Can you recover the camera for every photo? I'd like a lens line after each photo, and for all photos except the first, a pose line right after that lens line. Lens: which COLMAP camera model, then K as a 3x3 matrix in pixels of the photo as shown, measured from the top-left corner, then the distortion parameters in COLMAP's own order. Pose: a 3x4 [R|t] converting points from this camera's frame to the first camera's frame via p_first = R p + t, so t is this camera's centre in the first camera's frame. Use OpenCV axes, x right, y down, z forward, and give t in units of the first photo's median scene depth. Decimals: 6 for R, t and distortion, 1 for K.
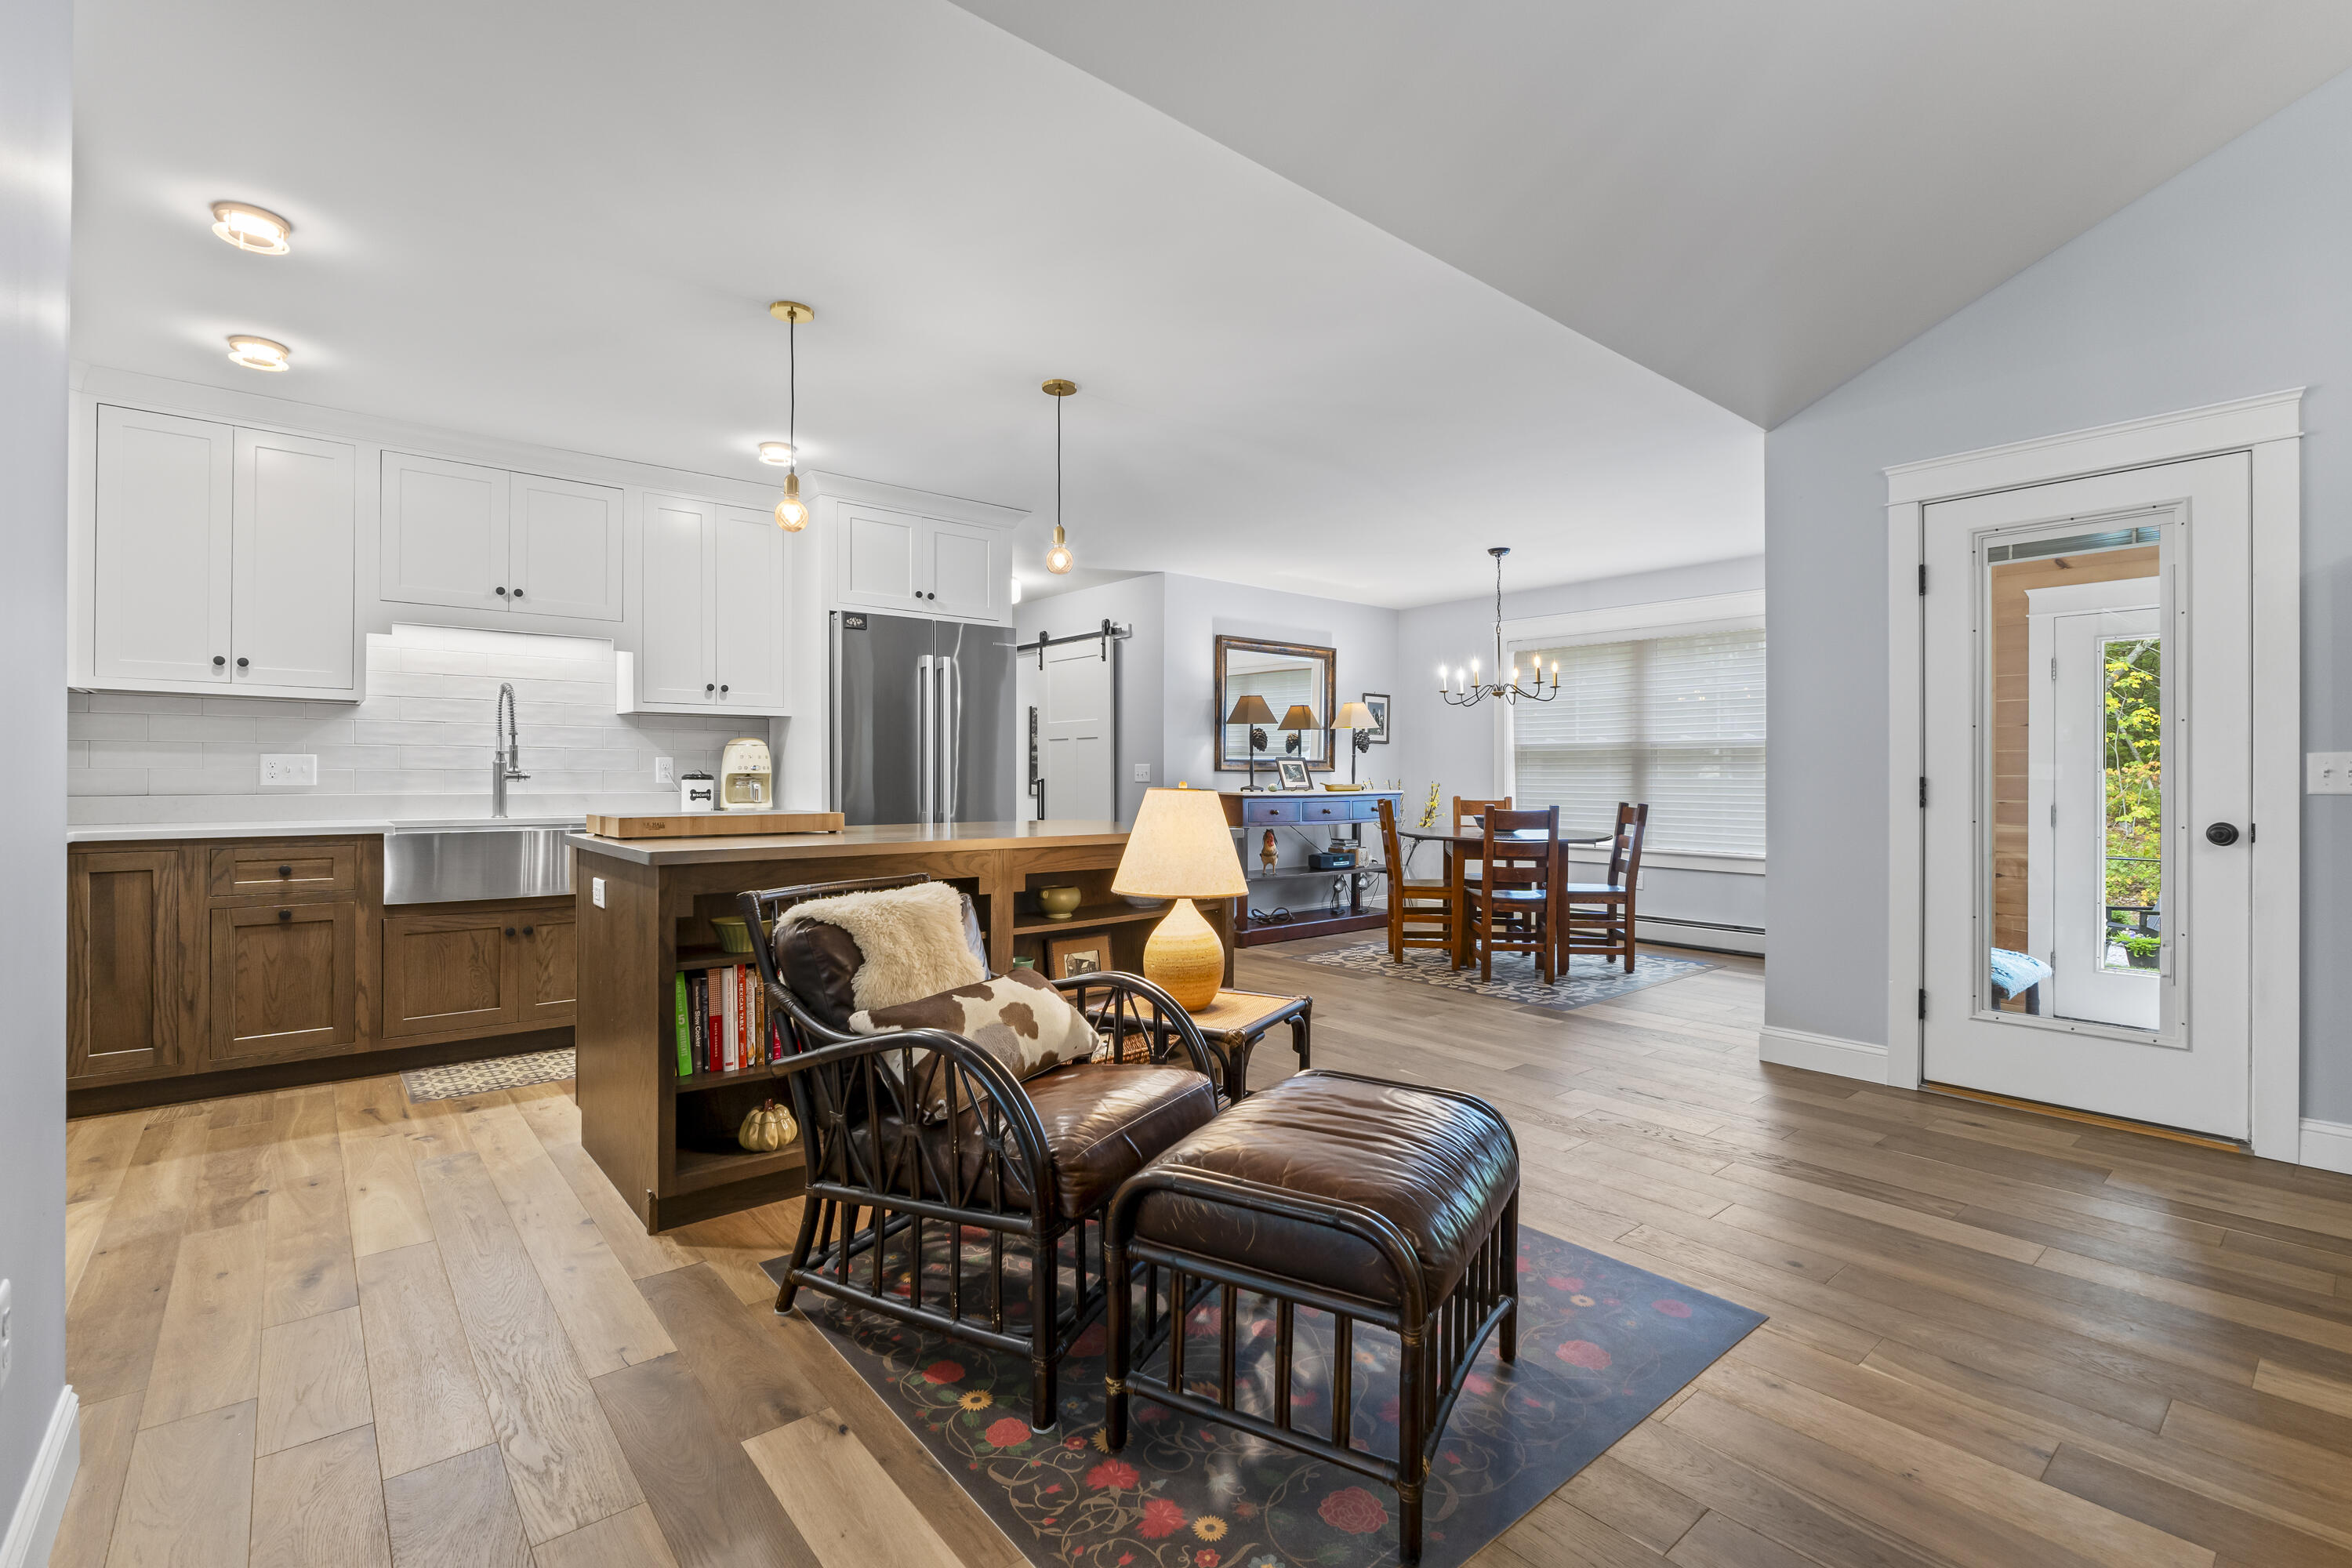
lens RADIAL K [[1057.0, 0, 1167.2], [0, 1057.0, 771.9], [0, 0, 1]] dist [-0.000380, 0.000029]
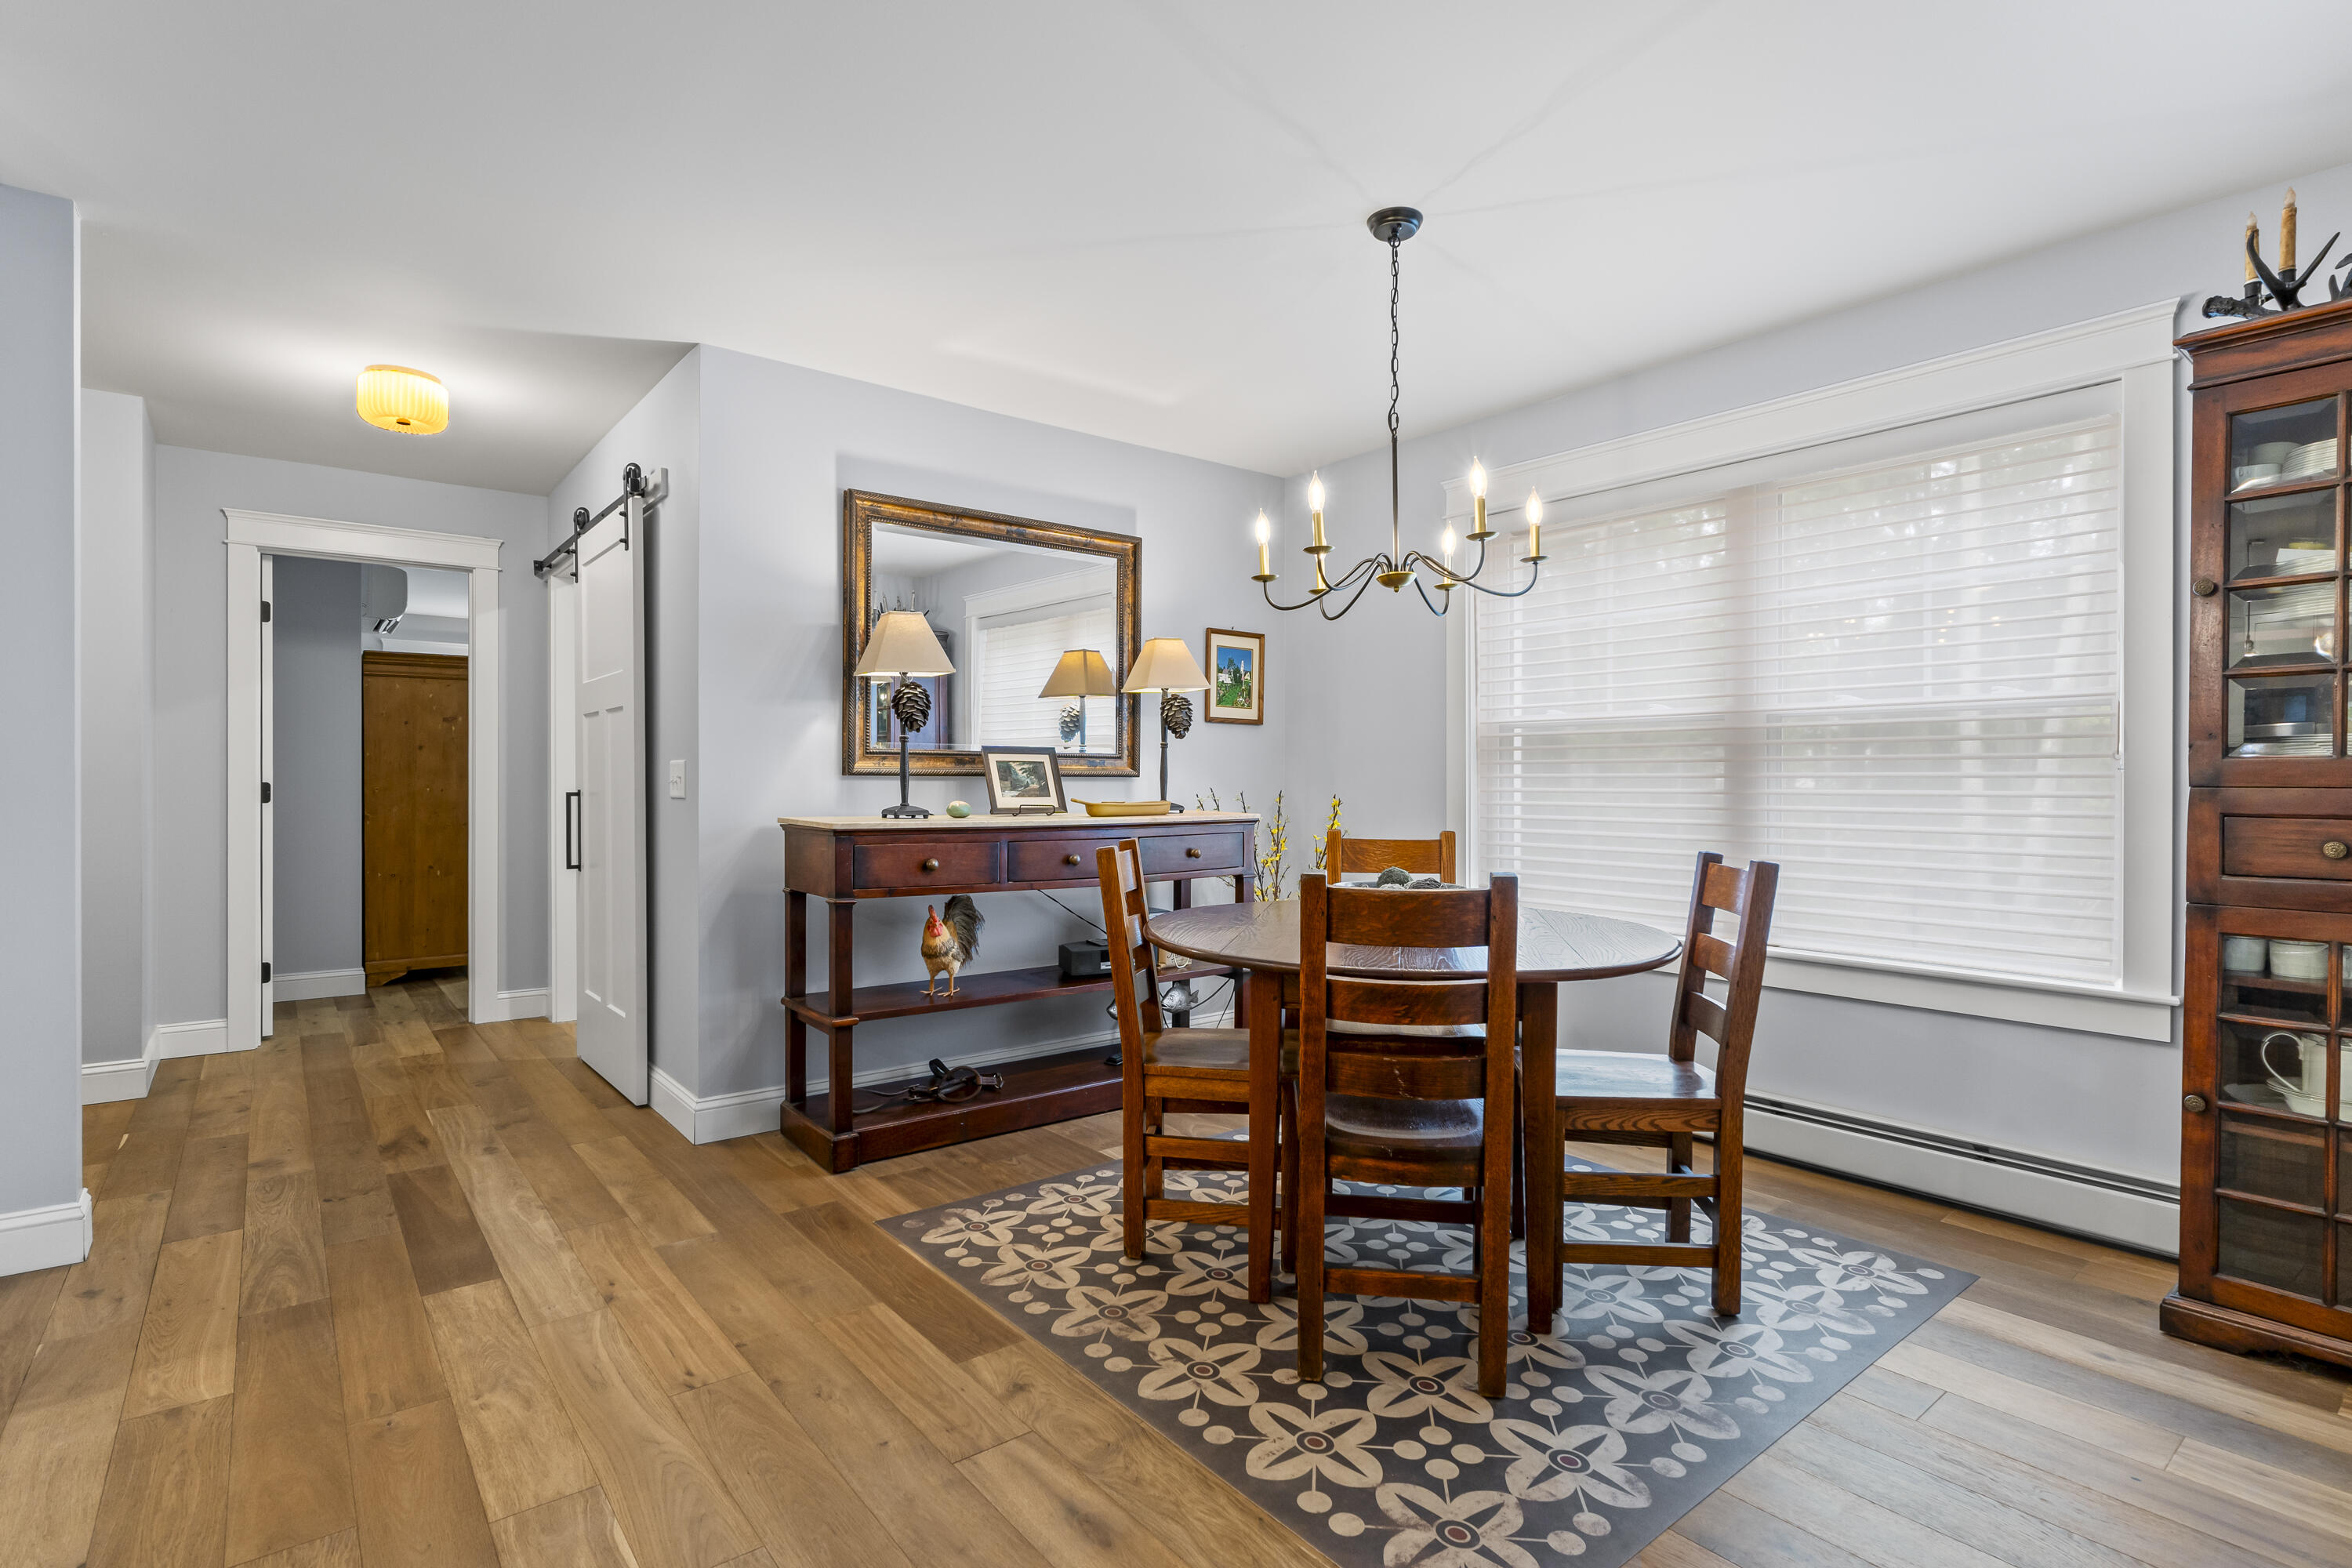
lens RADIAL K [[1128.6, 0, 1175.8], [0, 1128.6, 784.5], [0, 0, 1]] dist [-0.006723, -0.000613]
pose [[0.999656, -0.000117, -0.026210, 0.226491], [0.000194, 0.999996, 0.002919, 0.001985], [0.026210, -0.002923, 0.999652, 0.534438]]
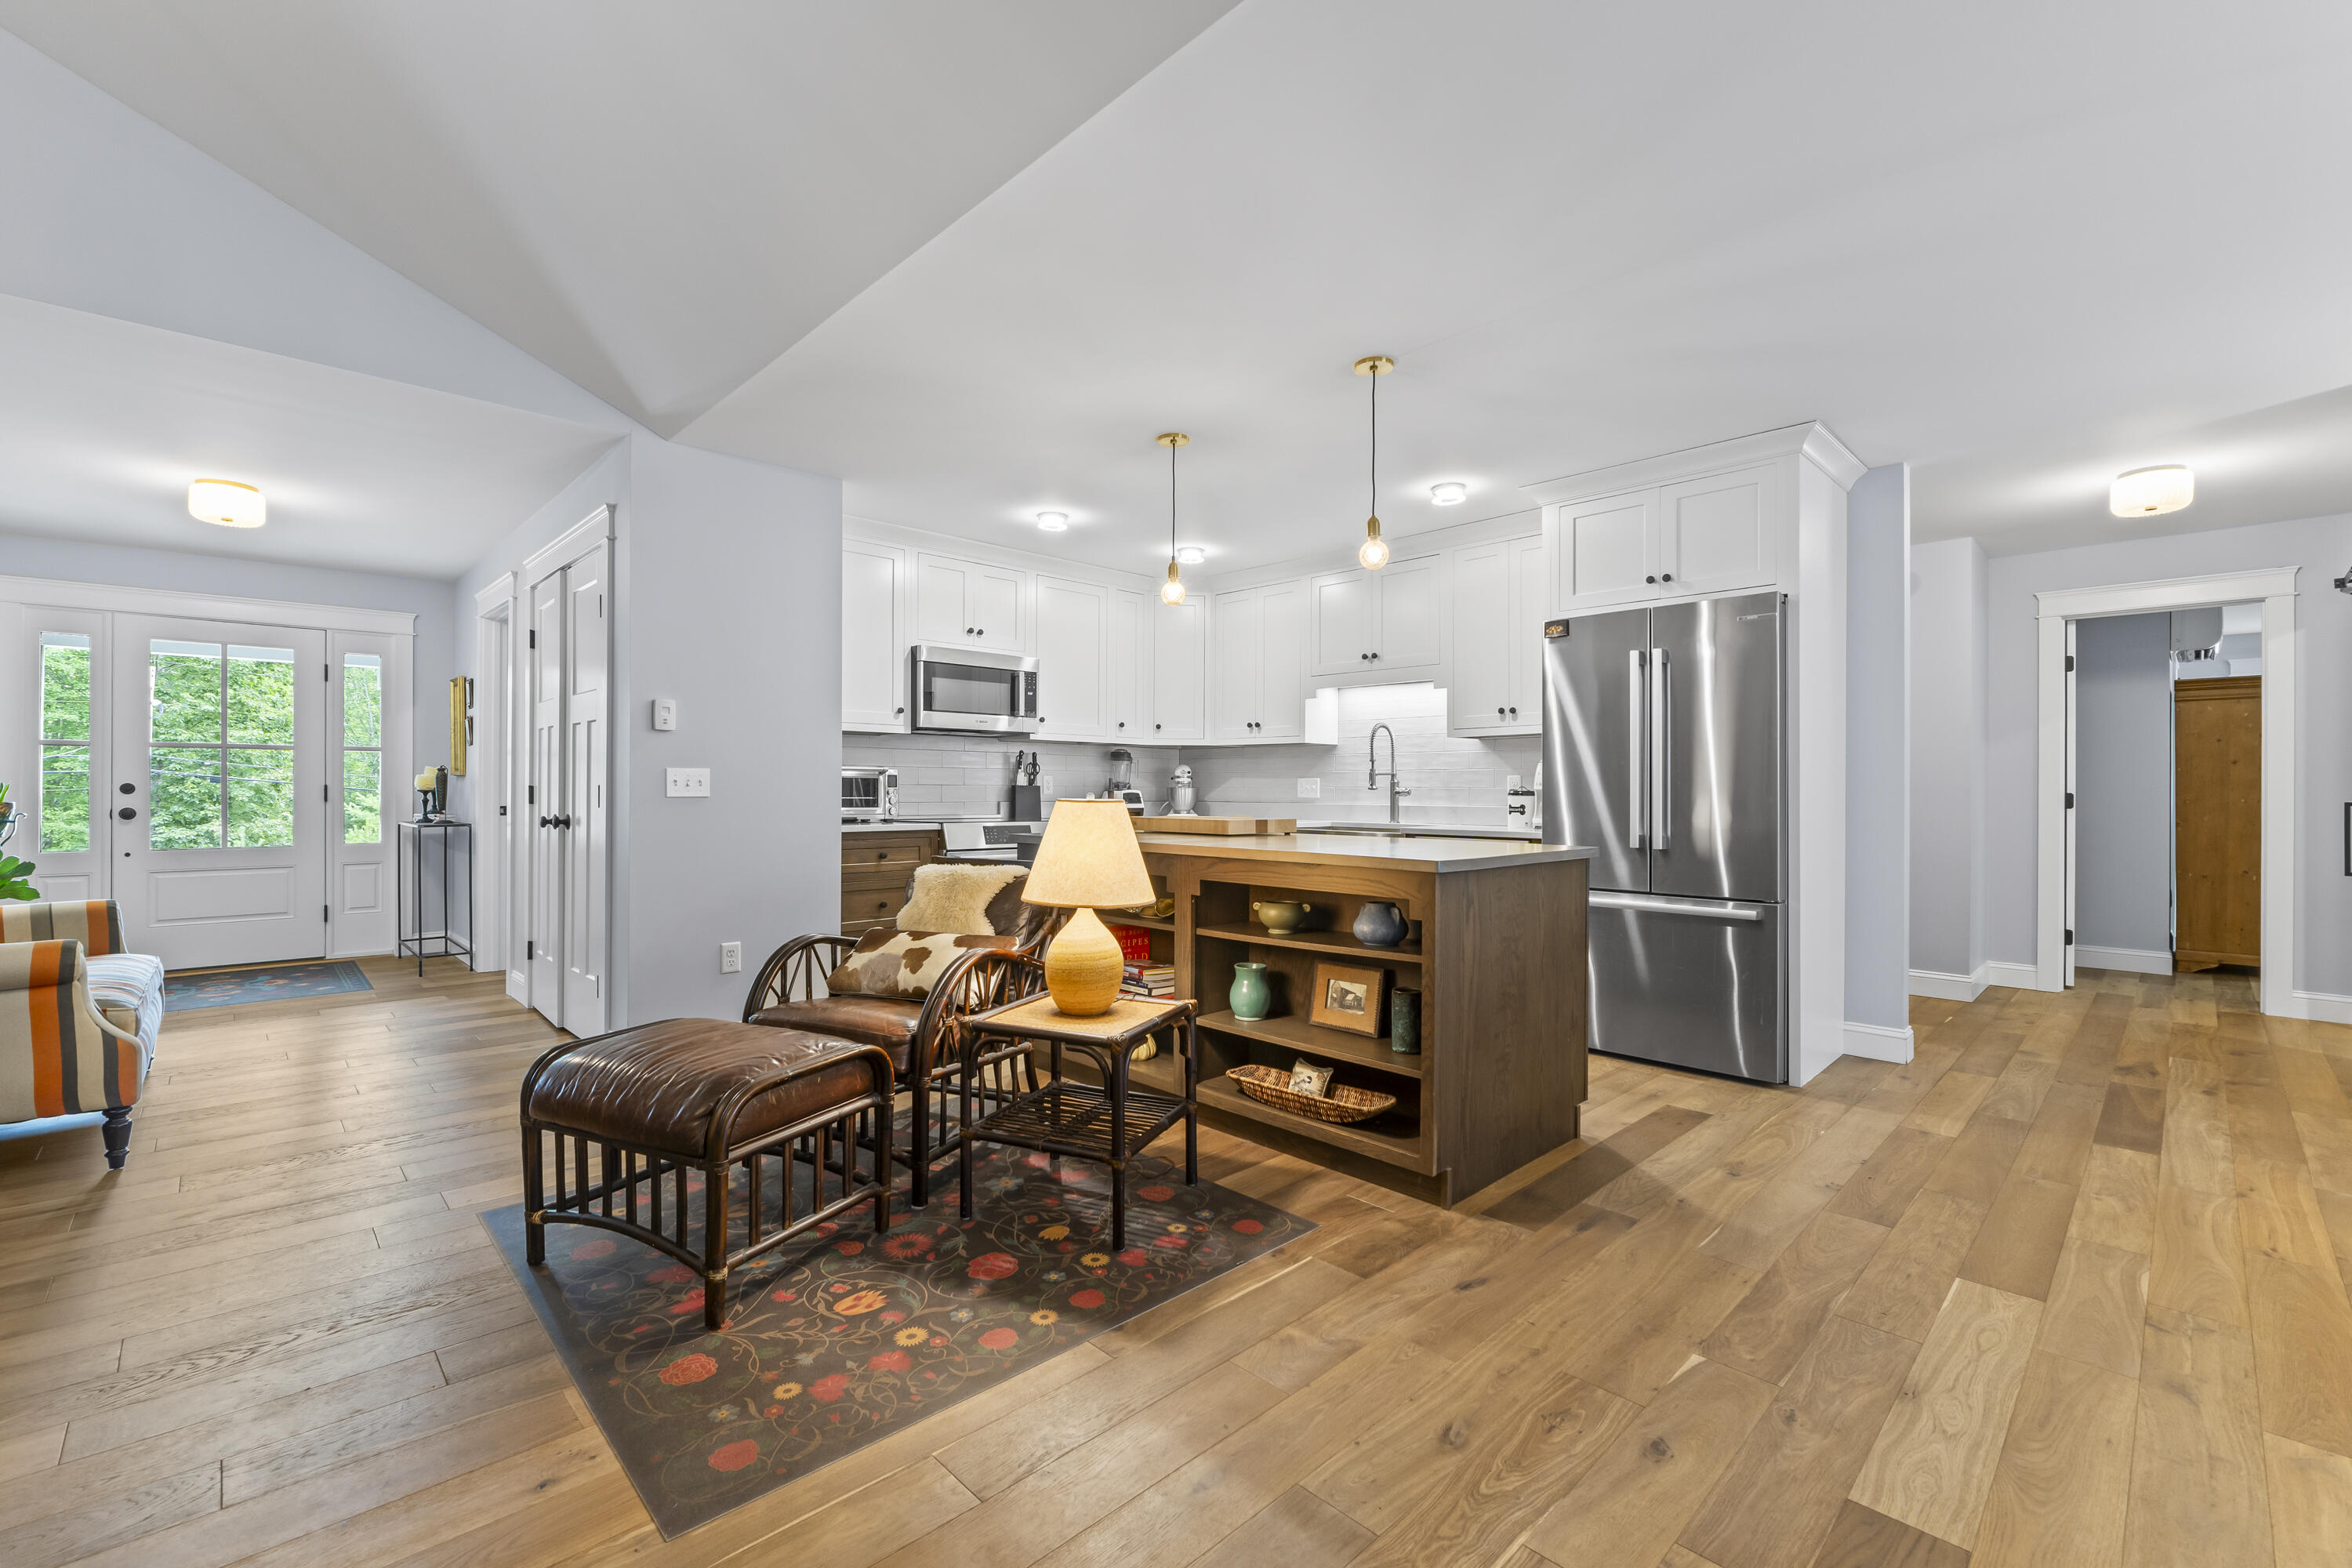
lens RADIAL K [[1008.8, 0, 1166.5], [0, 1008.8, 789.0], [0, 0, 1]] dist [-0.001711, -0.000313]
pose [[0.070064, -0.003767, -0.997535, 0.418942], [-0.001909, 0.999991, -0.003911, 0.003769], [0.997541, 0.002179, 0.070056, 0.419313]]
